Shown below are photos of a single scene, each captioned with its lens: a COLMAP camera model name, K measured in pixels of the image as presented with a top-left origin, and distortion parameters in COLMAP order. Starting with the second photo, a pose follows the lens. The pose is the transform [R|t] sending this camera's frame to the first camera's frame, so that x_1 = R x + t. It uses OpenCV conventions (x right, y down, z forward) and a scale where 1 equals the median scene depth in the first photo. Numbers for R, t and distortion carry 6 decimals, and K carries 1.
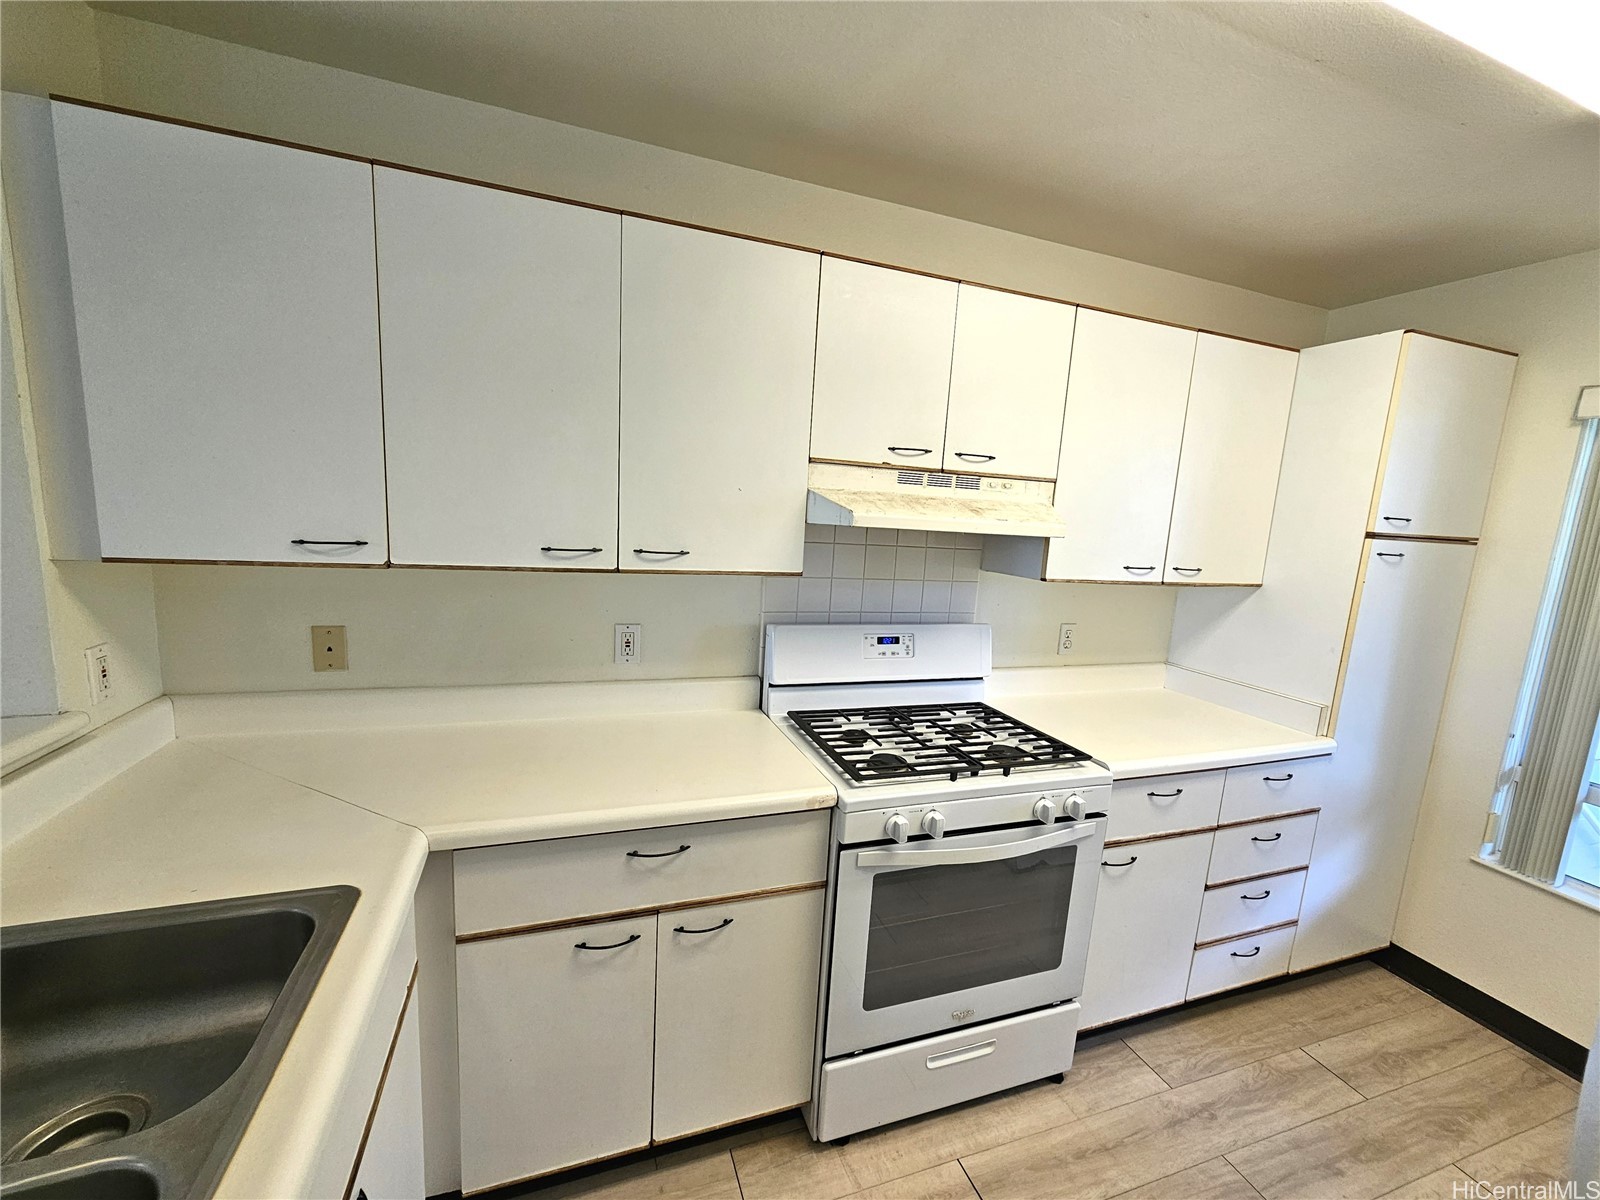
lens RADIAL K [[653.5, 0, 798.2], [0, 653.5, 608.1], [0, 0, 1]] dist [-0.001565, 0.000018]
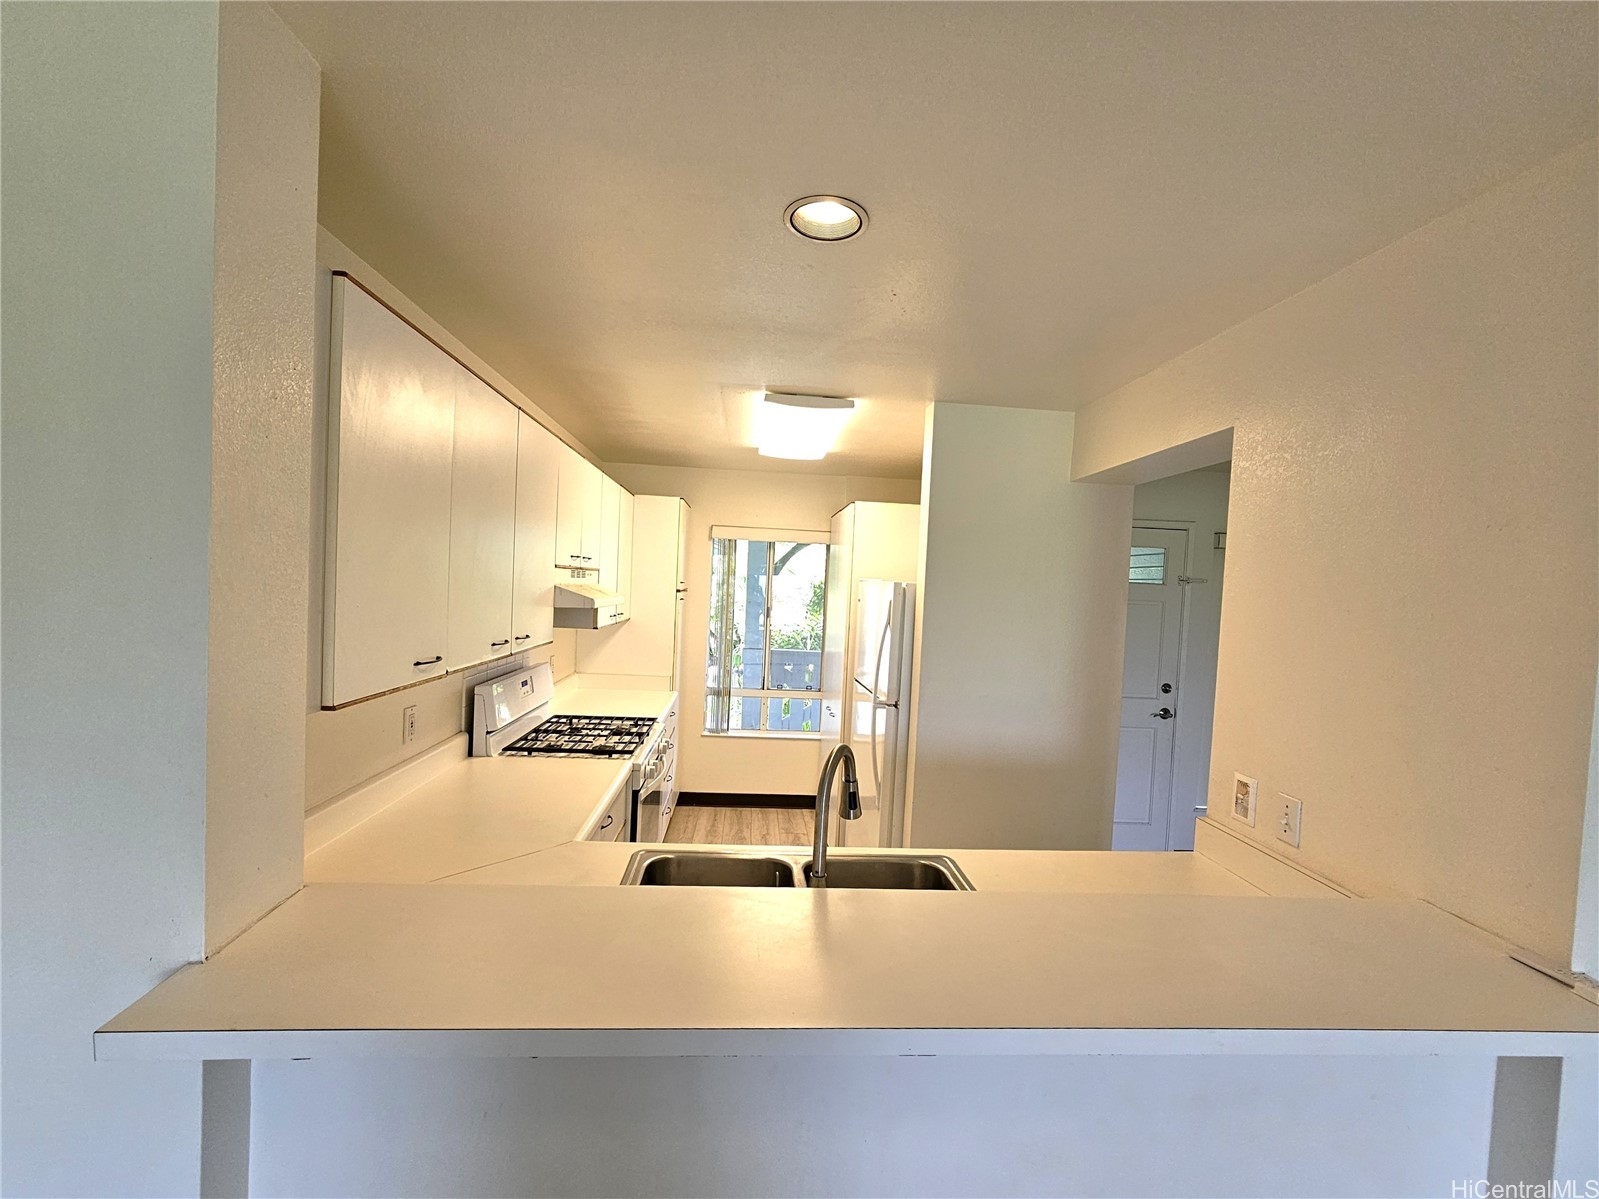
lens RADIAL K [[653.1, 0, 797.7], [0, 653.1, 607.6], [0, 0, 1]] dist [-0.001565, 0.000018]
pose [[0.270759, -0.077158, 0.959550, -1.103263], [0.119096, 0.991810, 0.046146, -0.116356], [-0.955252, 0.101784, 0.277731, 0.054835]]
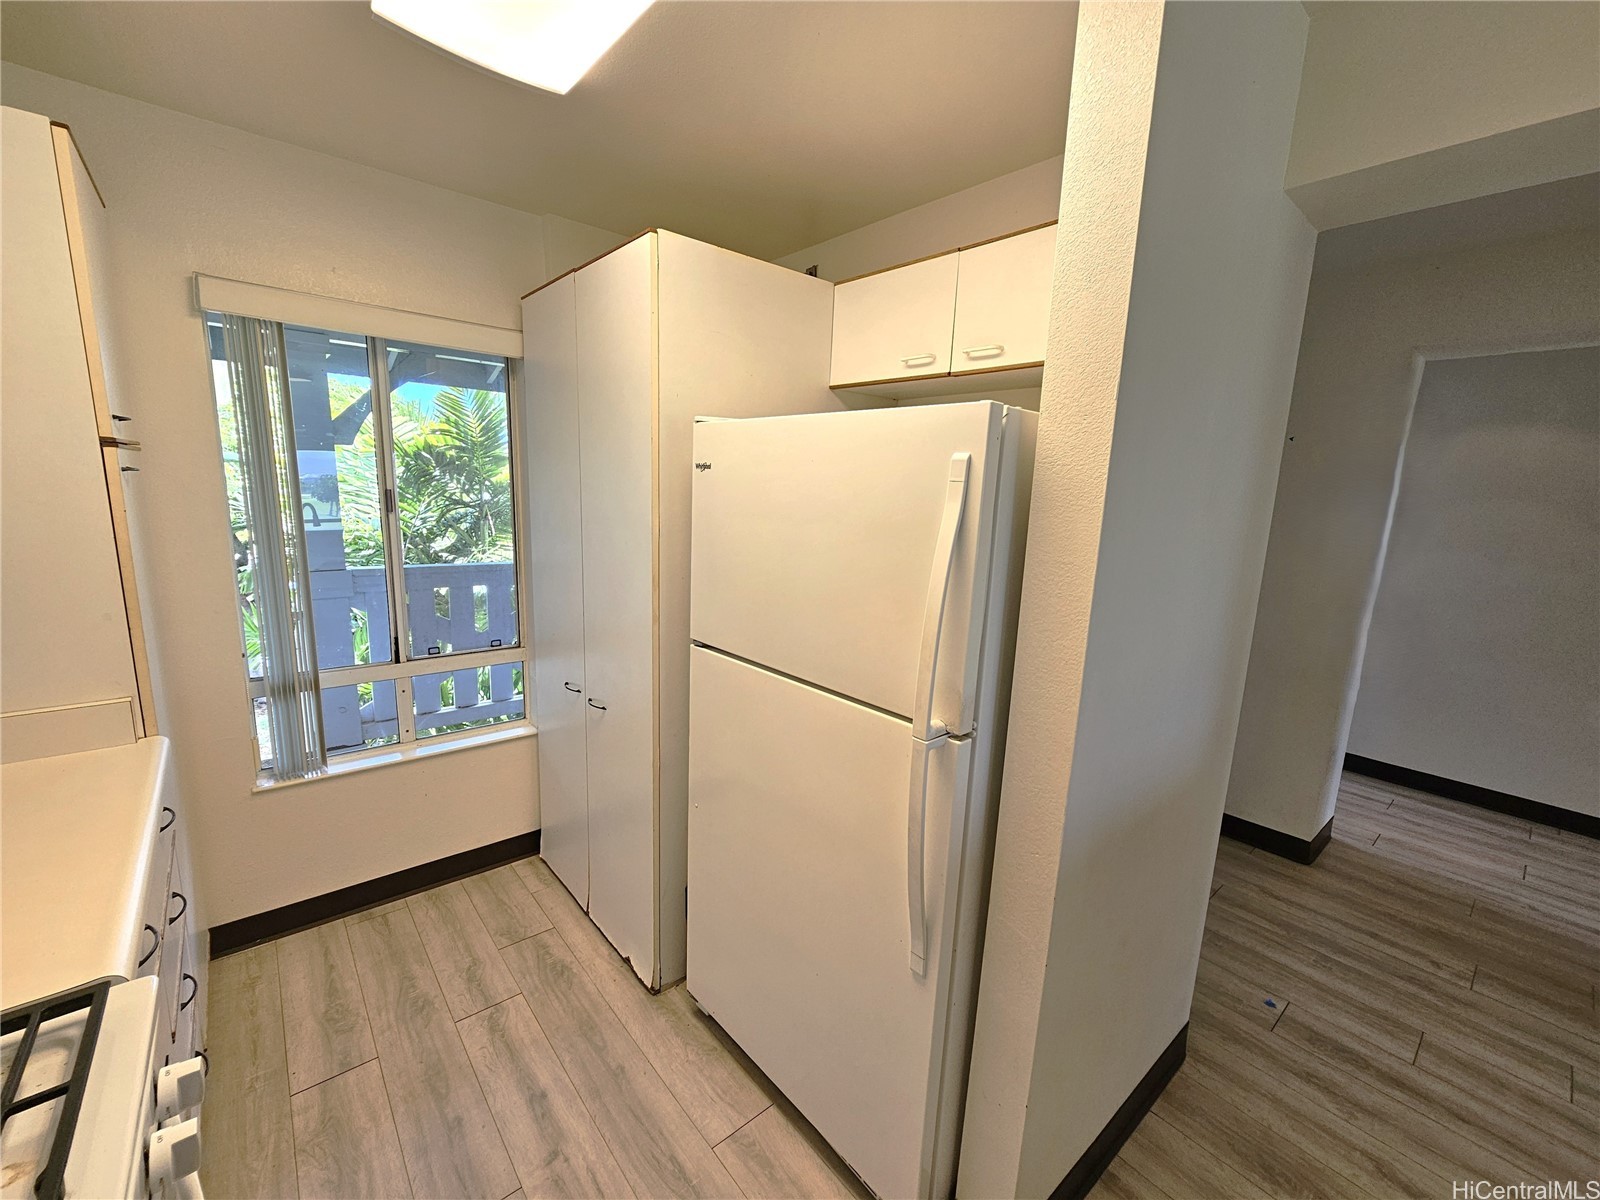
lens RADIAL K [[653.5, 0, 798.2], [0, 653.5, 608.1], [0, 0, 1]] dist [-0.001565, 0.000018]
pose [[-0.350240, -0.242391, 0.904753, -0.035835], [0.087068, 0.953328, 0.289109, -0.085178], [-0.932604, 0.180033, -0.312790, 0.604669]]
